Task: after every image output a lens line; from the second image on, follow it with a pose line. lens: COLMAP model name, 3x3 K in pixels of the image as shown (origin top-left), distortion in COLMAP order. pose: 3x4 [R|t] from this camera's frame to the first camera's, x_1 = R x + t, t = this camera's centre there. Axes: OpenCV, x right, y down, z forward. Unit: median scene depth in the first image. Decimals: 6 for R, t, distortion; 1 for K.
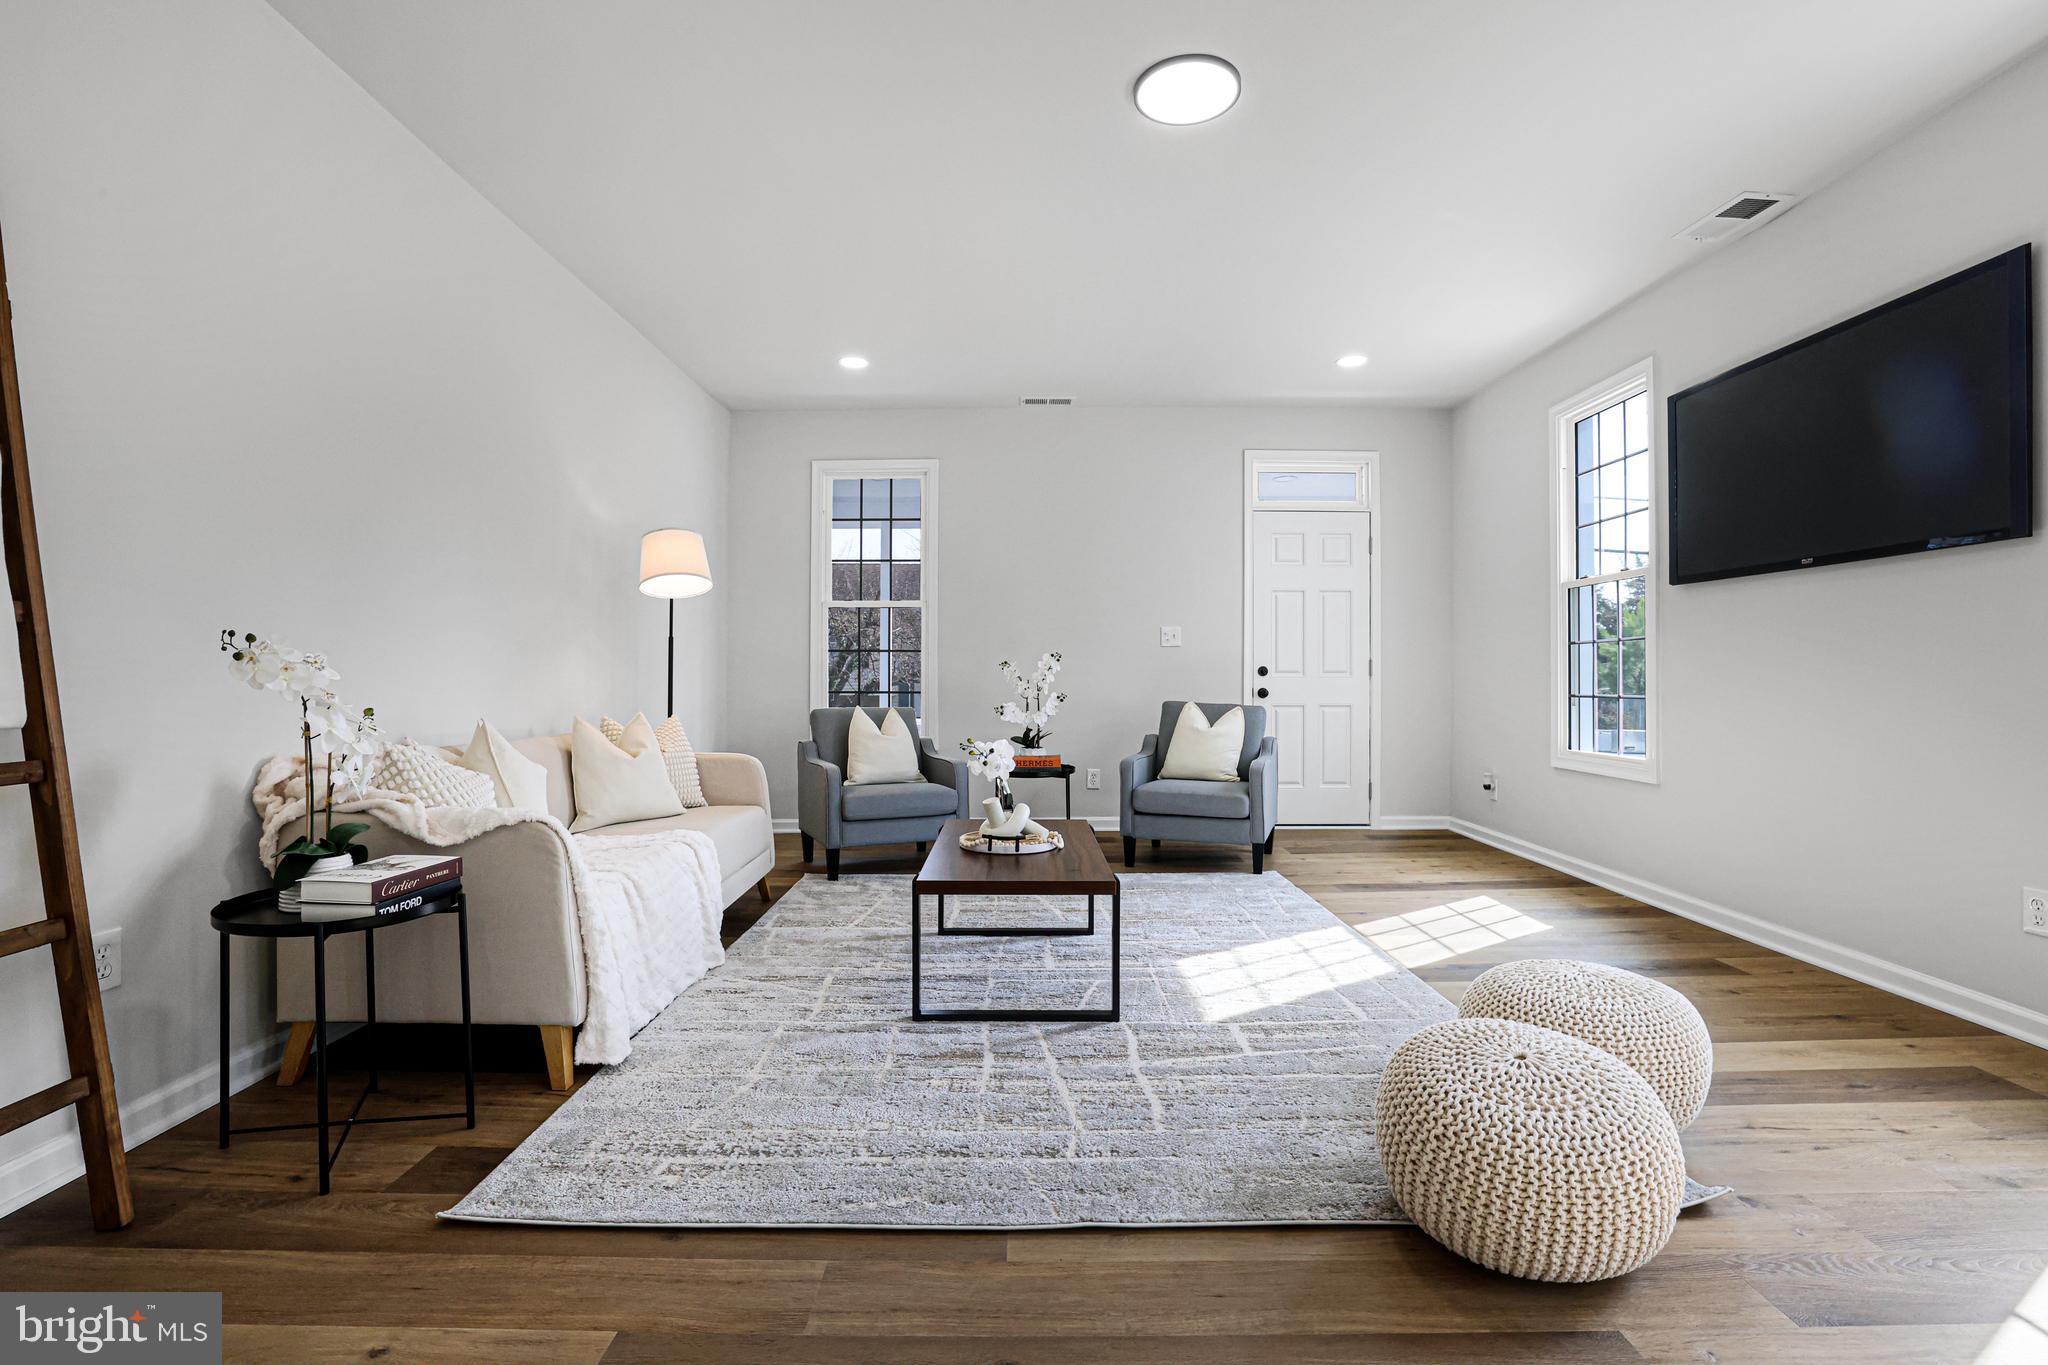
lens RADIAL K [[925.6, 0, 1032.0], [0, 925.6, 675.1], [0, 0, 1]] dist [-0.054156, 0.023035]
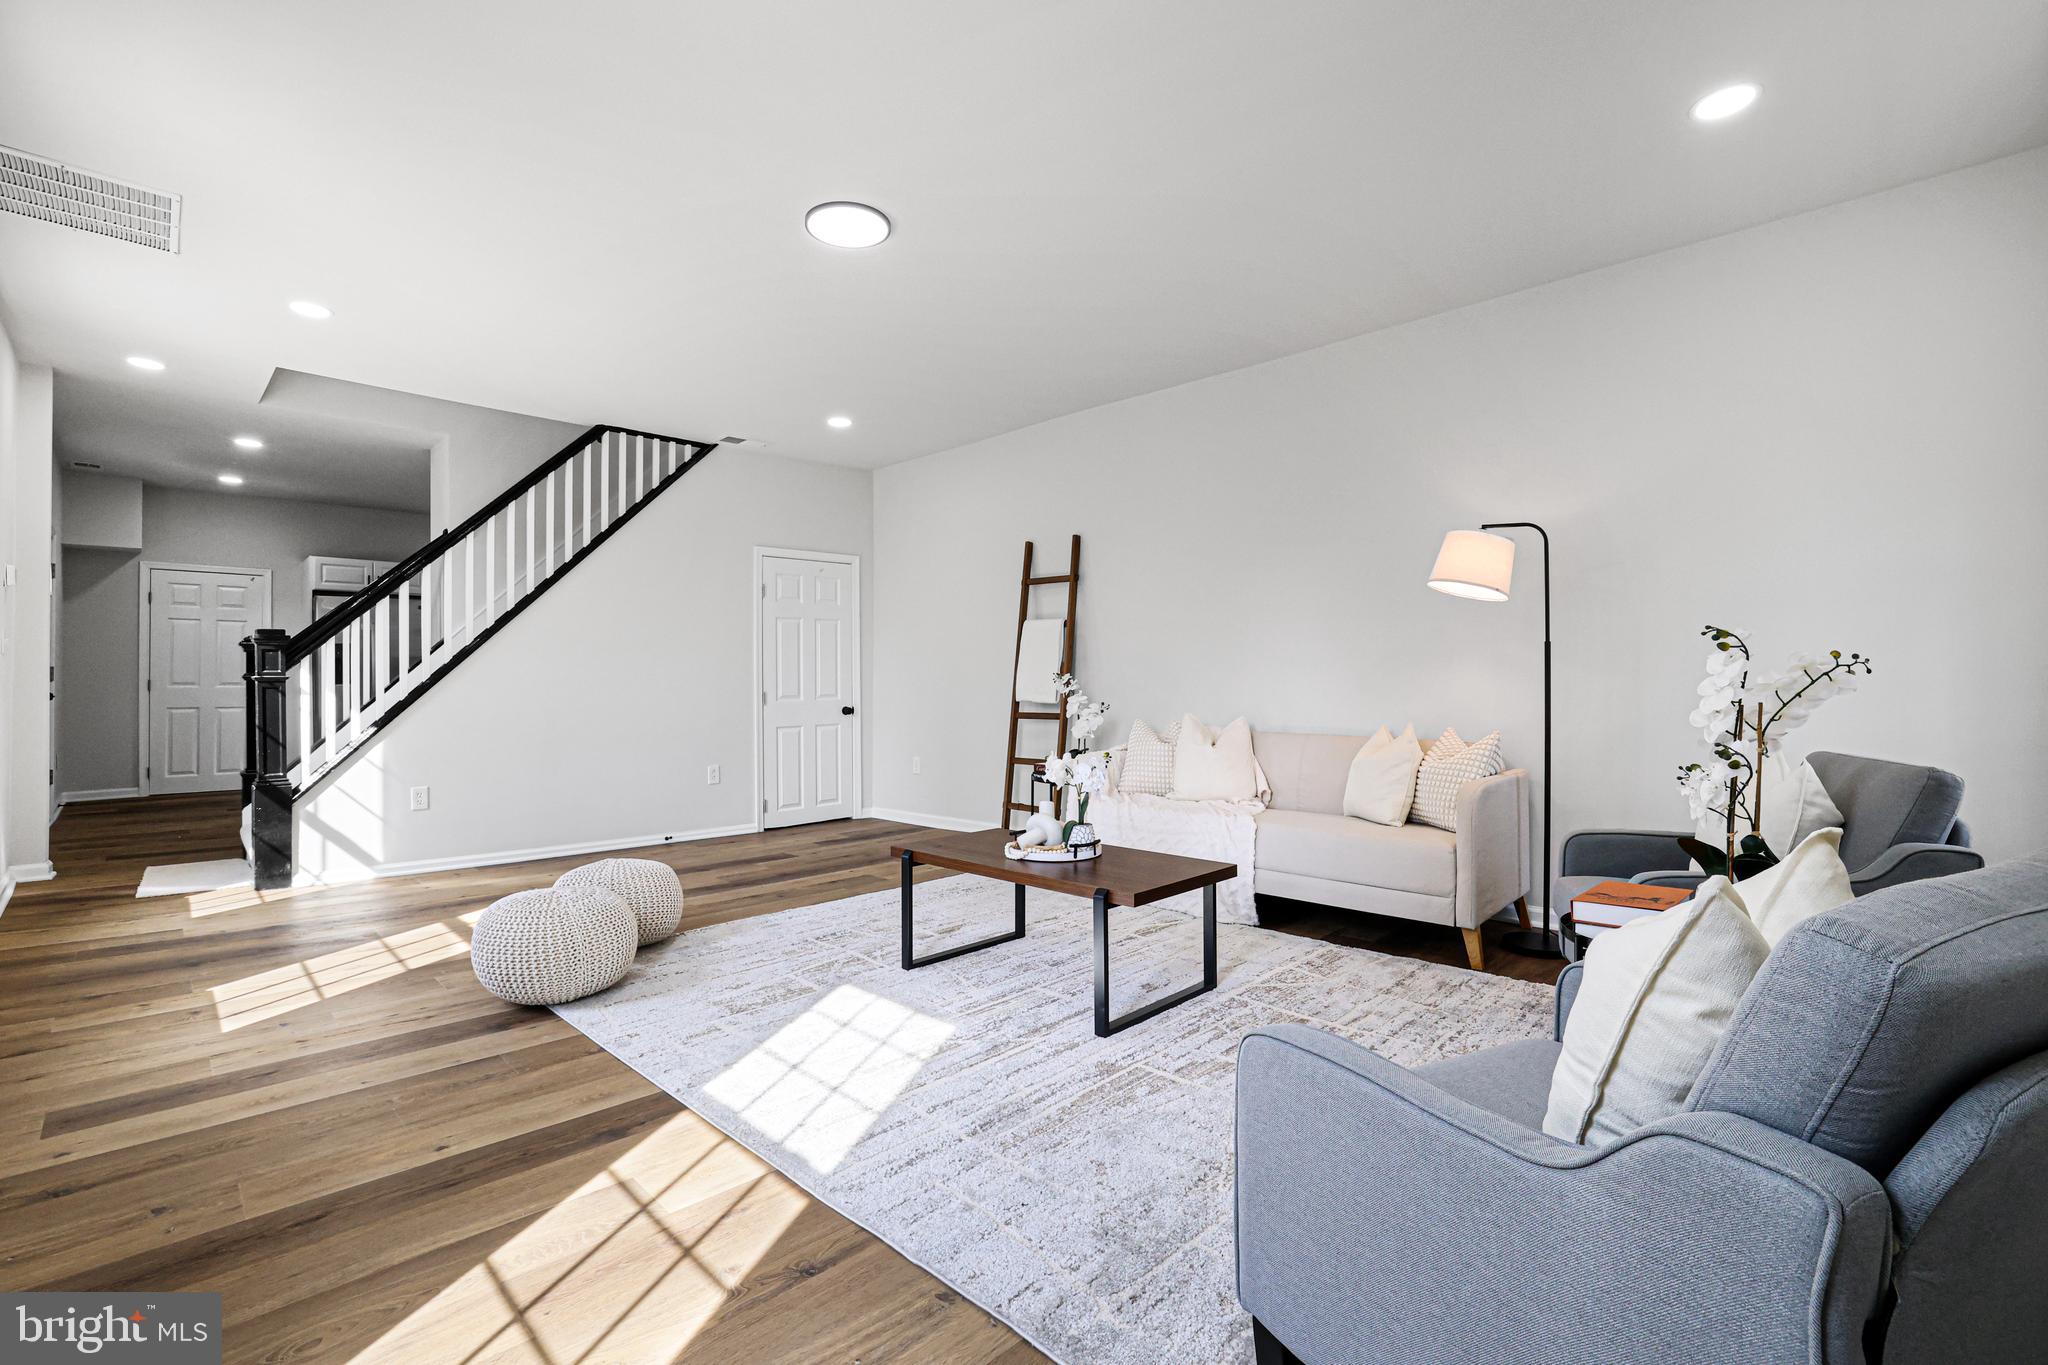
lens RADIAL K [[917.7, 0, 1012.4], [0, 917.7, 677.9], [0, 0, 1]] dist [-0.041562, 0.011233]
pose [[-0.716595, -0.004311, -0.697476, 0.765140], [0.002906, 0.999954, -0.009166, -0.002808], [0.697484, -0.008595, -0.716549, 1.793370]]
